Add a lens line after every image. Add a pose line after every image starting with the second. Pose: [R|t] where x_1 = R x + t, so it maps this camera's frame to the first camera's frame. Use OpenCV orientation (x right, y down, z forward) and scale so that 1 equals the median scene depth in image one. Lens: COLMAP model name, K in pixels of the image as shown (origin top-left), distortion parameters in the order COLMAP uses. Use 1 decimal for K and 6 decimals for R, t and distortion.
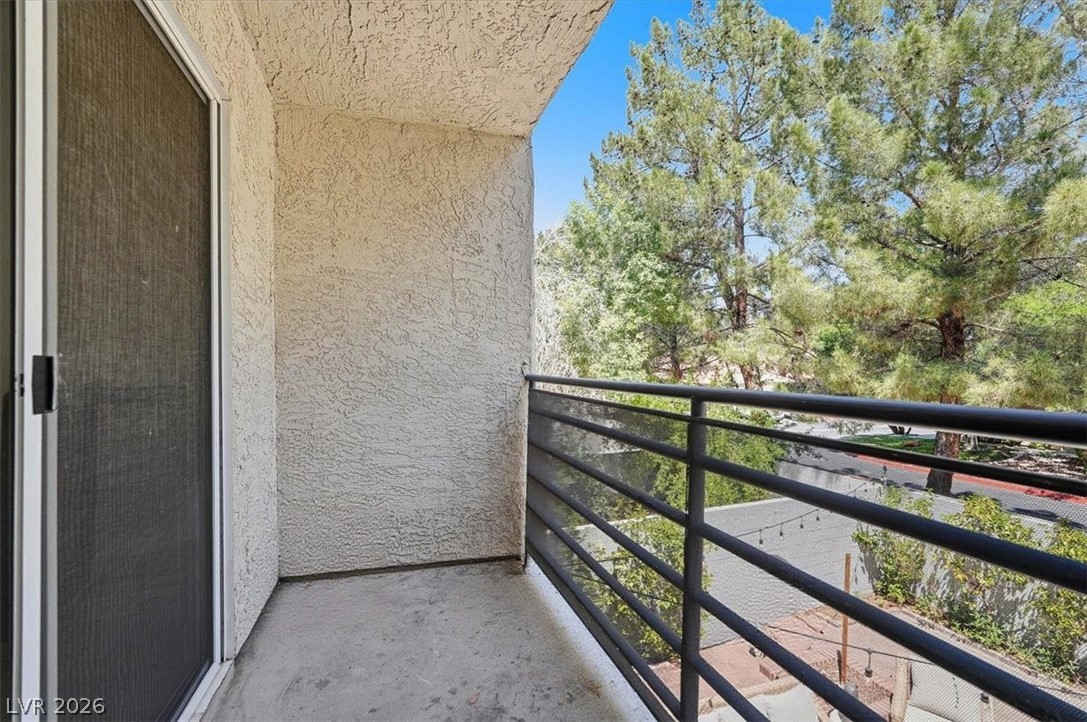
lens RADIAL K [[486.0, 0, 545.9], [0, 486.0, 358.1], [0, 0, 1]] dist [-0.000750, 0.000981]
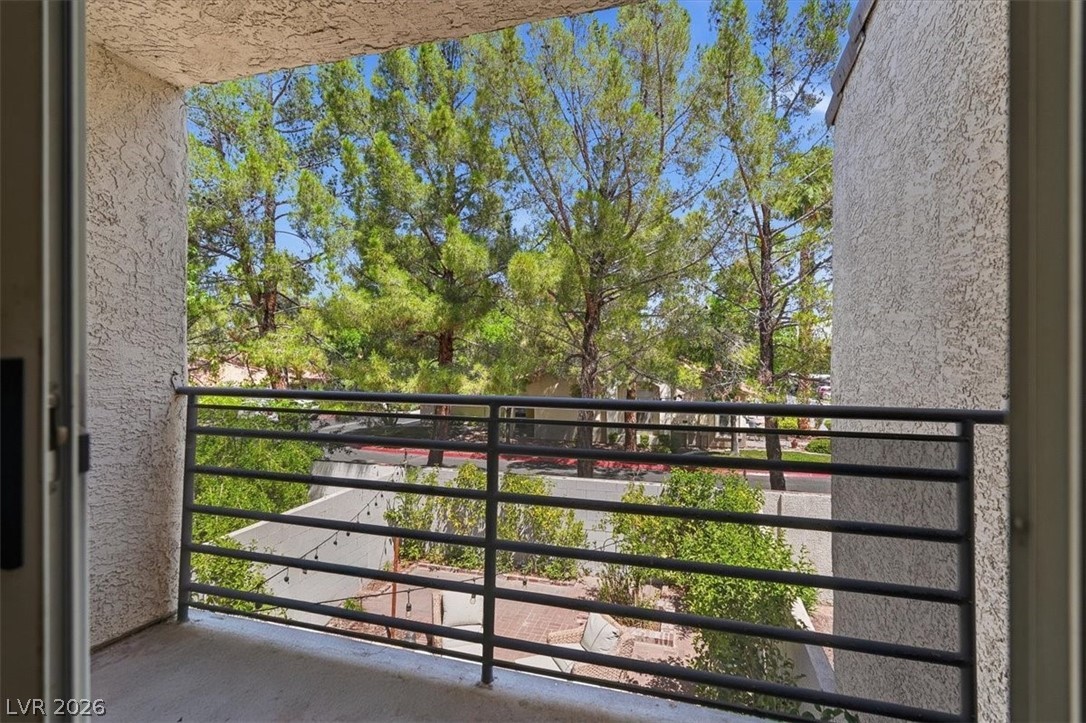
lens RADIAL K [[502.9, 0, 543.0], [0, 502.9, 361.5], [0, 0, 1]] dist [0.001072, 0.000509]
pose [[0.562519, 0.012432, 0.826691, -0.163776], [-0.020445, 0.999790, -0.001123, -0.008425], [-0.826531, -0.016270, 0.562656, 0.015413]]
